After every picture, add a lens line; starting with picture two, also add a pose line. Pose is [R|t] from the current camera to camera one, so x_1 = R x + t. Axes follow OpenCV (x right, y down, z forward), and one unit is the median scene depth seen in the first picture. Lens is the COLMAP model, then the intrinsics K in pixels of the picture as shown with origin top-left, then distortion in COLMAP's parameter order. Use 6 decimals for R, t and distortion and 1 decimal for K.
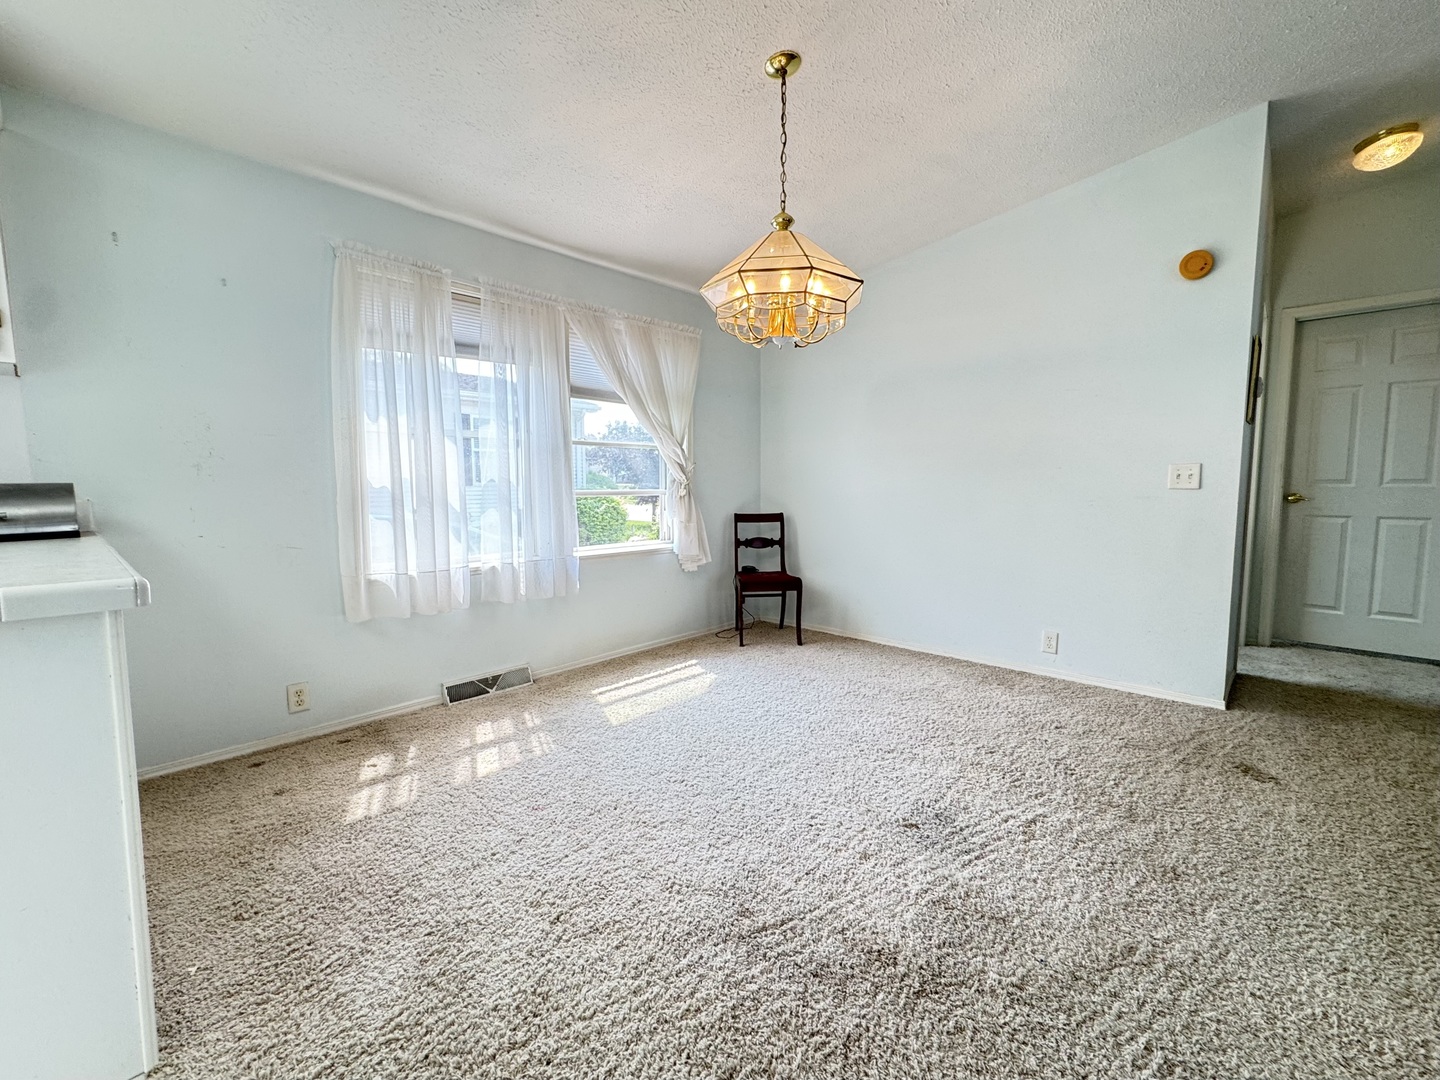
lens RADIAL K [[590.3, 0, 720.0], [0, 590.3, 540.0], [0, 0, 1]] dist [0.014472, -0.000224]
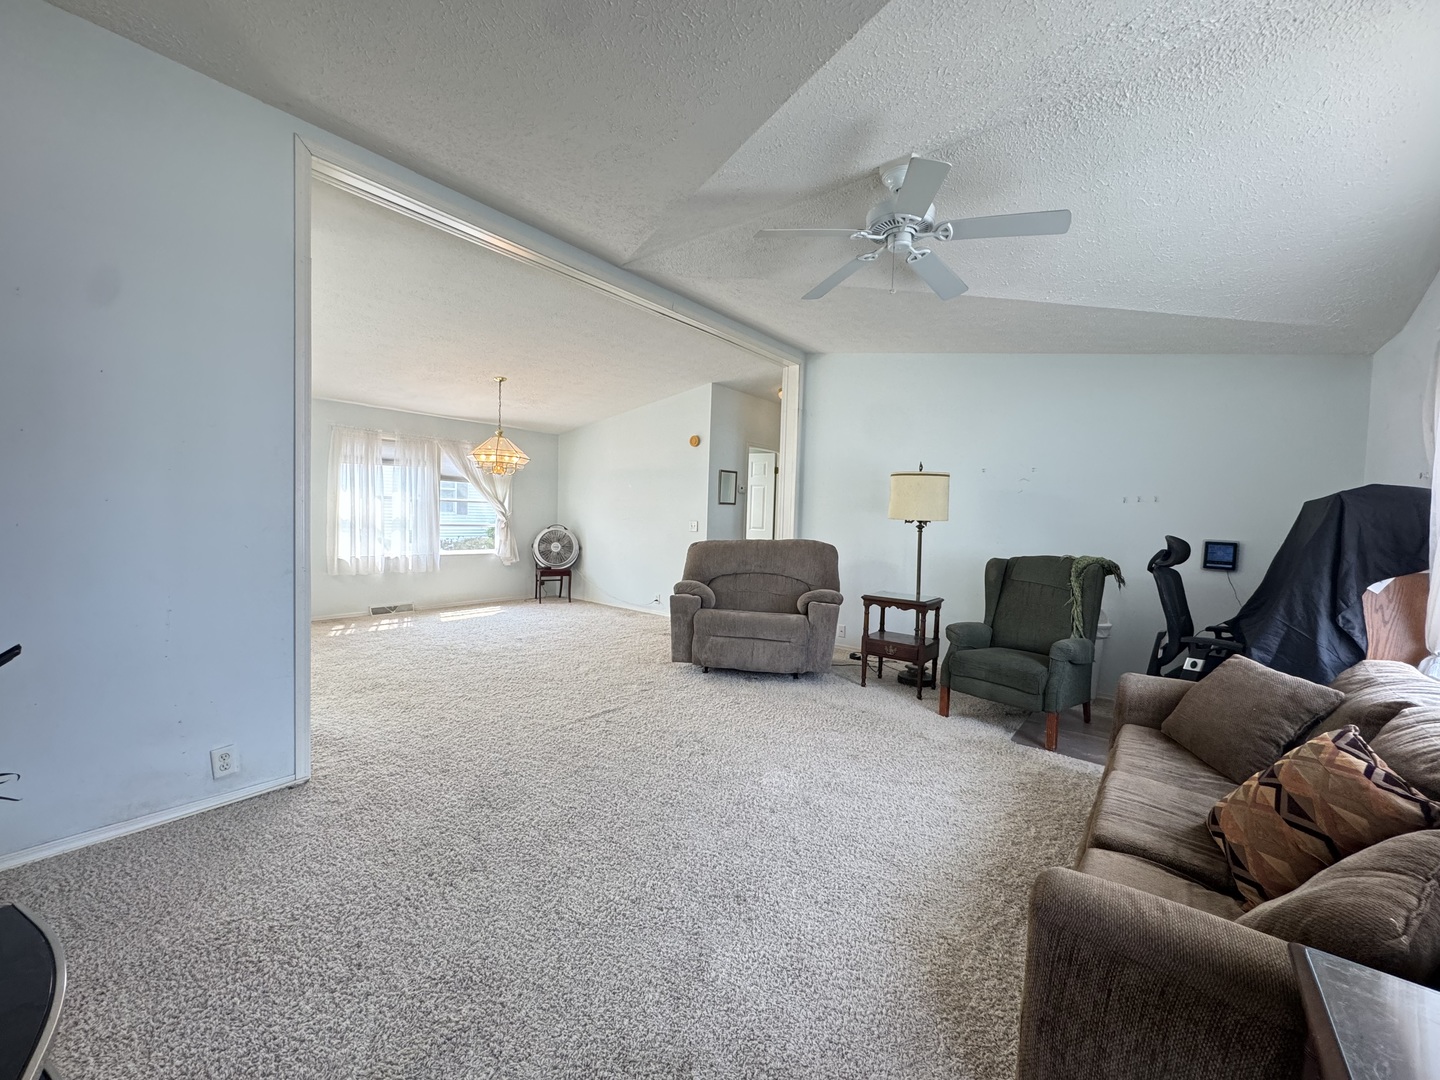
lens RADIAL K [[571.1, 0, 734.8], [0, 571.1, 545.8], [0, 0, 1]] dist [-0.000507, -0.000101]
pose [[0.996601, 0.027879, 0.077519, 0.712206], [-0.024317, 0.998621, -0.046520, 0.073645], [-0.078709, 0.044477, 0.995905, -1.232193]]
